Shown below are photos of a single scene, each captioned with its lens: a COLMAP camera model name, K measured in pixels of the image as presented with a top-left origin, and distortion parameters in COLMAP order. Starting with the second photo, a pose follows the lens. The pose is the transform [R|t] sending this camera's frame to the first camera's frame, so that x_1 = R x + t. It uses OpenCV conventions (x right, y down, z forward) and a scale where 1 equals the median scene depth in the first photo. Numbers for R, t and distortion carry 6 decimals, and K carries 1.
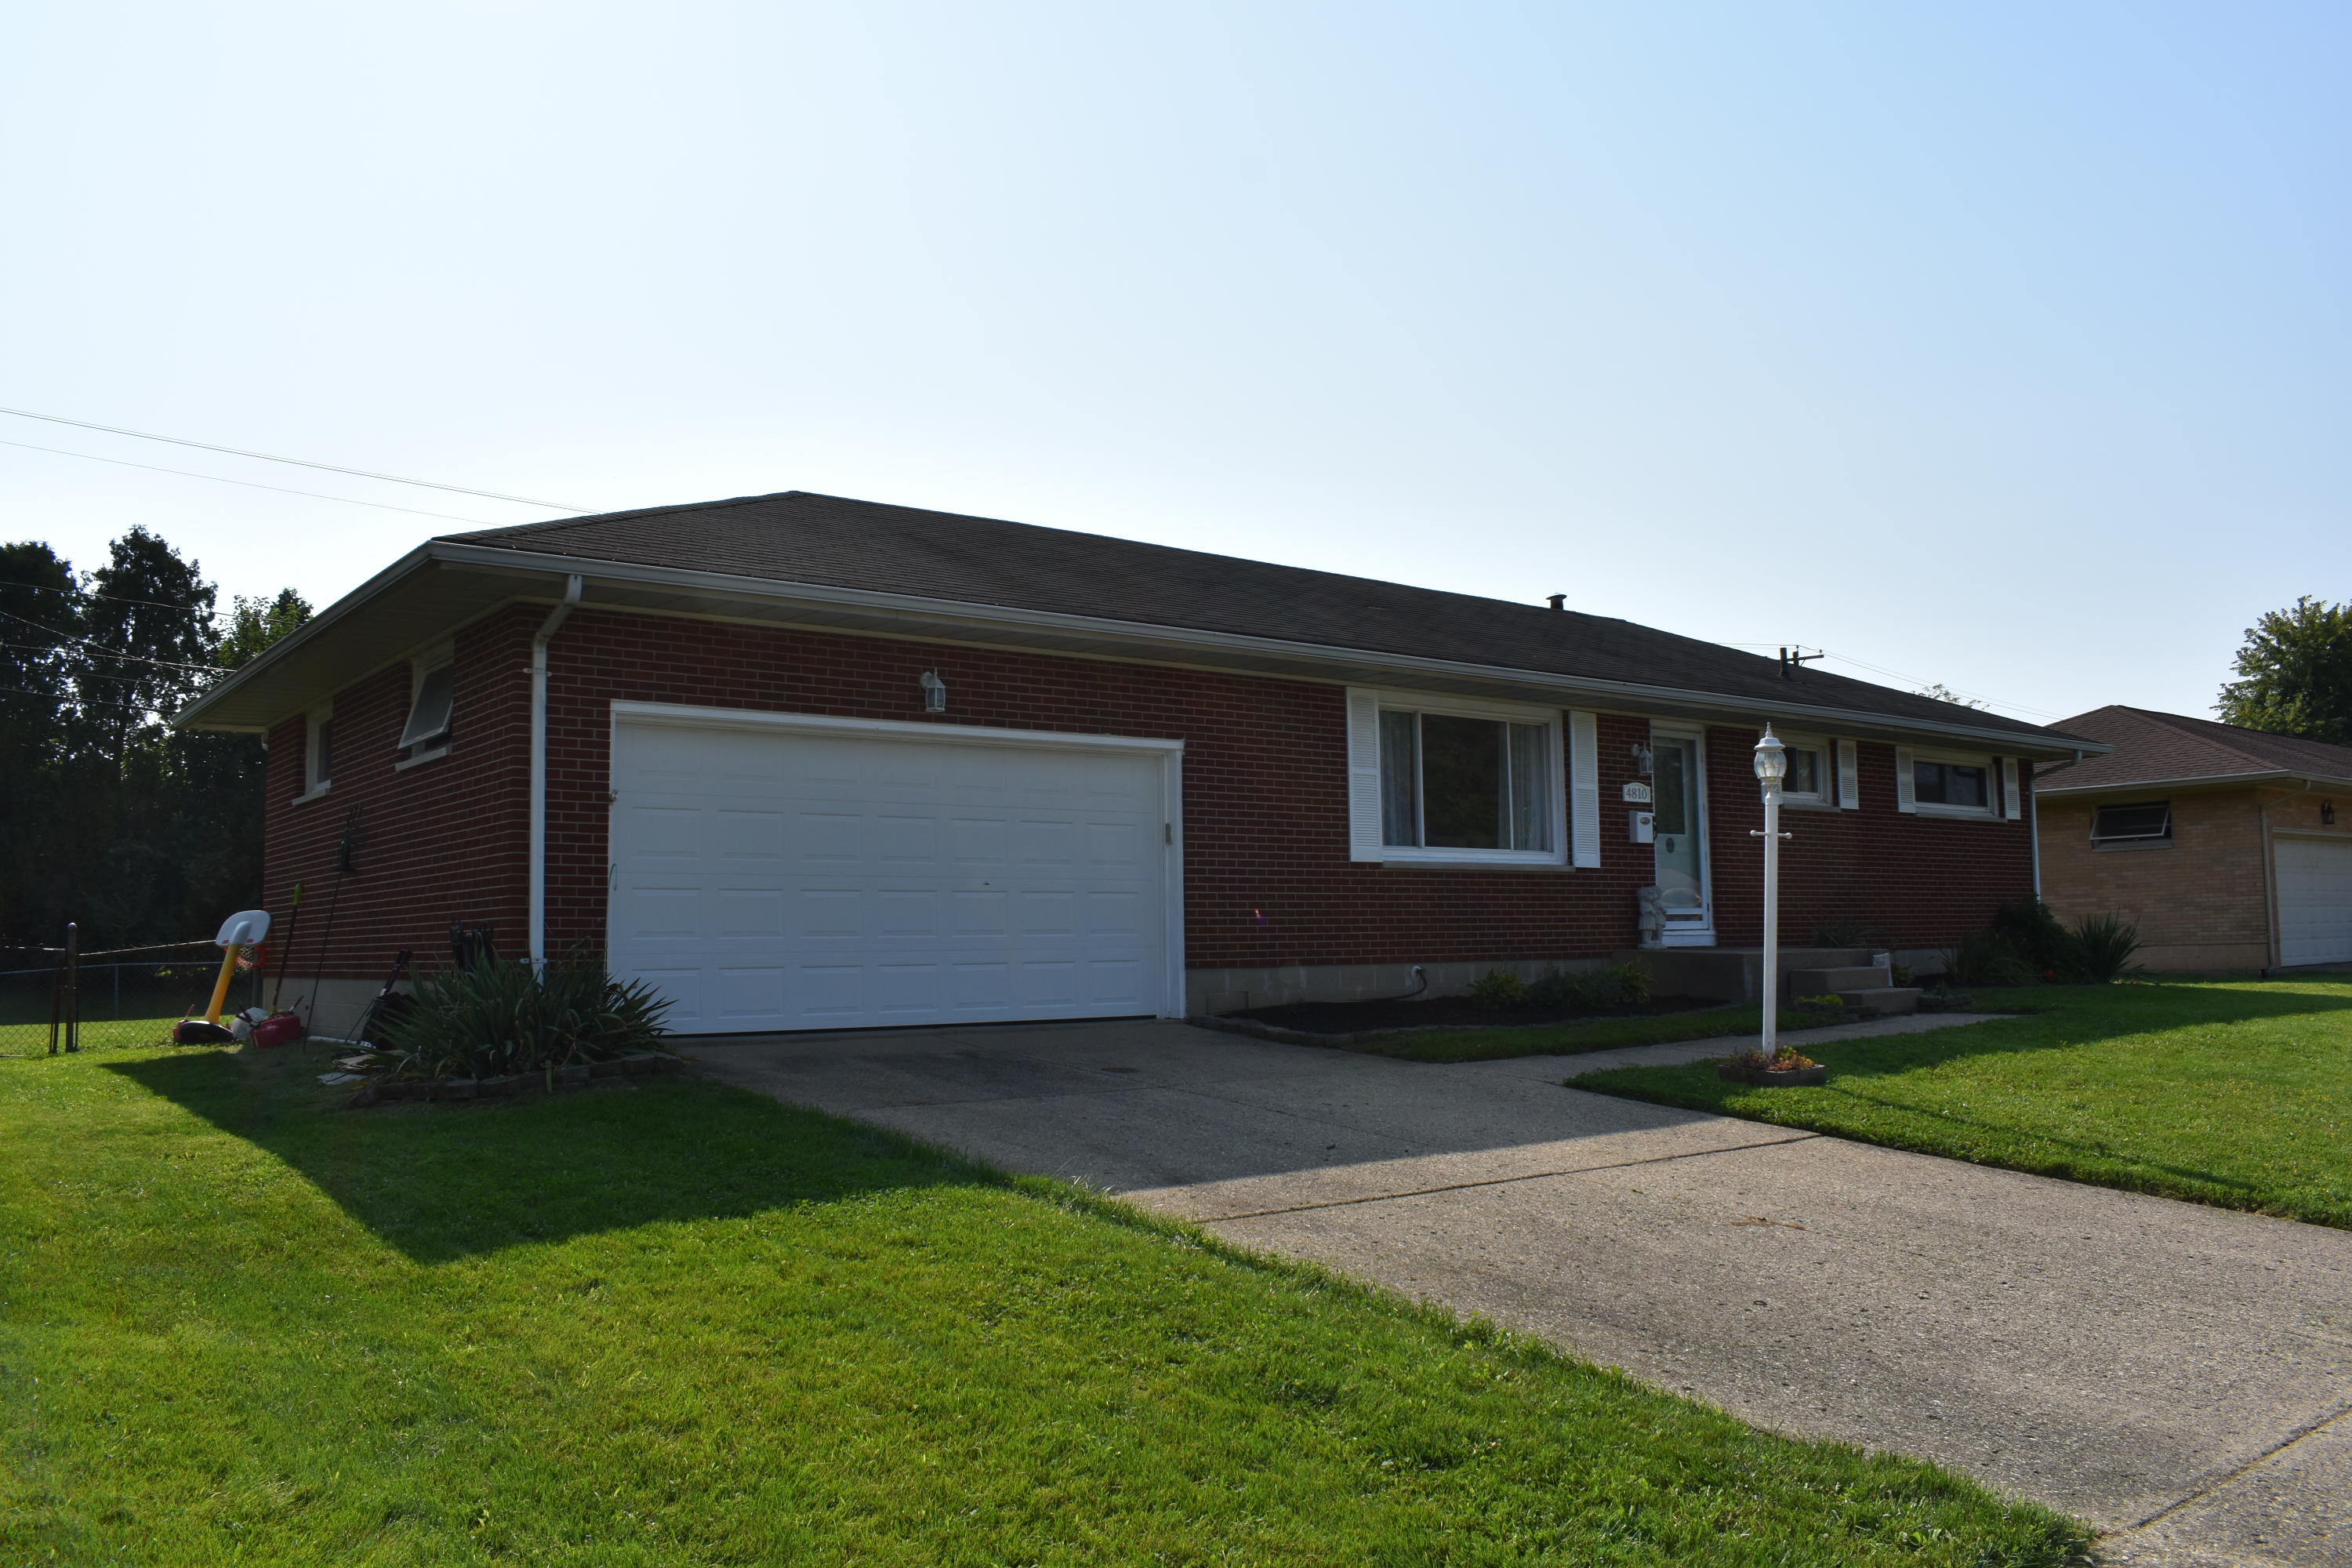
lens RADIAL K [[1802.4, 0, 1176.0], [0, 1802.4, 784.0], [0, 0, 1]] dist [-0.145780, -0.000258]
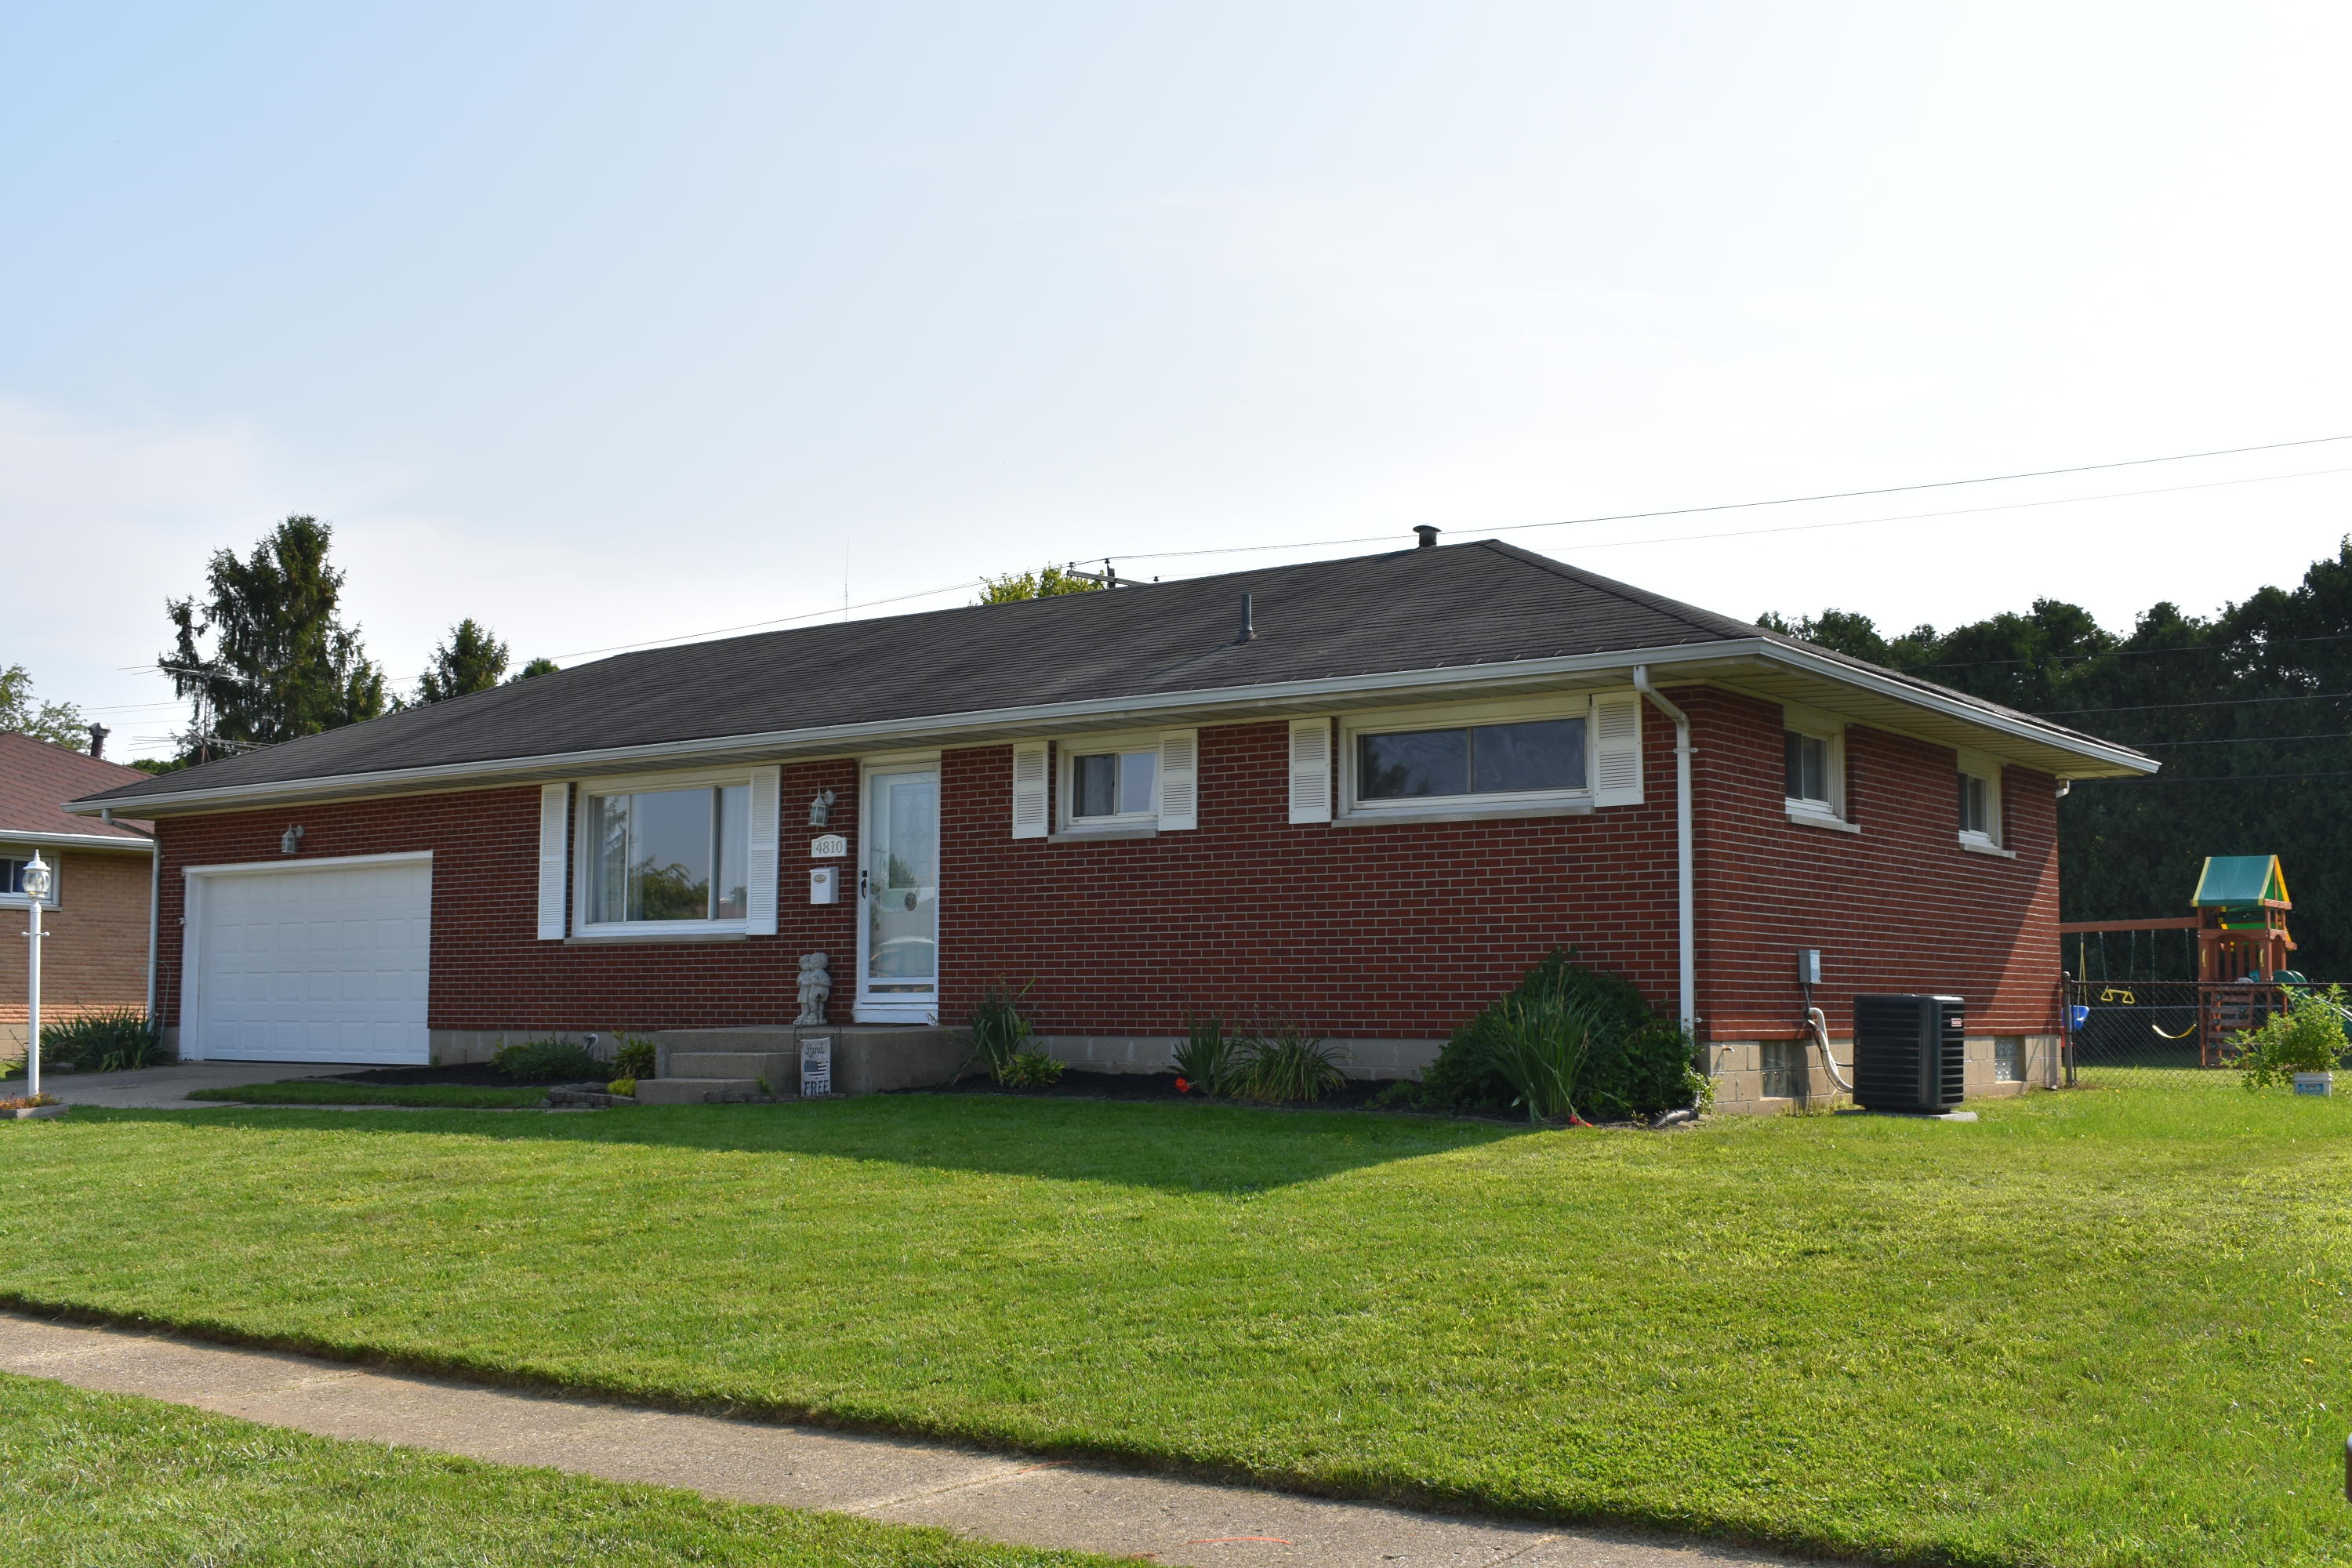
lens RADIAL K [[2454.3, 0, 1176.0], [0, 2454.3, 784.0], [0, 0, 1]] dist [-0.060233, -0.001975]
pose [[0.277166, -0.076601, -0.957764, 1.684990], [0.082537, 0.995030, -0.055696, 0.063976], [0.957271, -0.063614, 0.282111, 0.948683]]
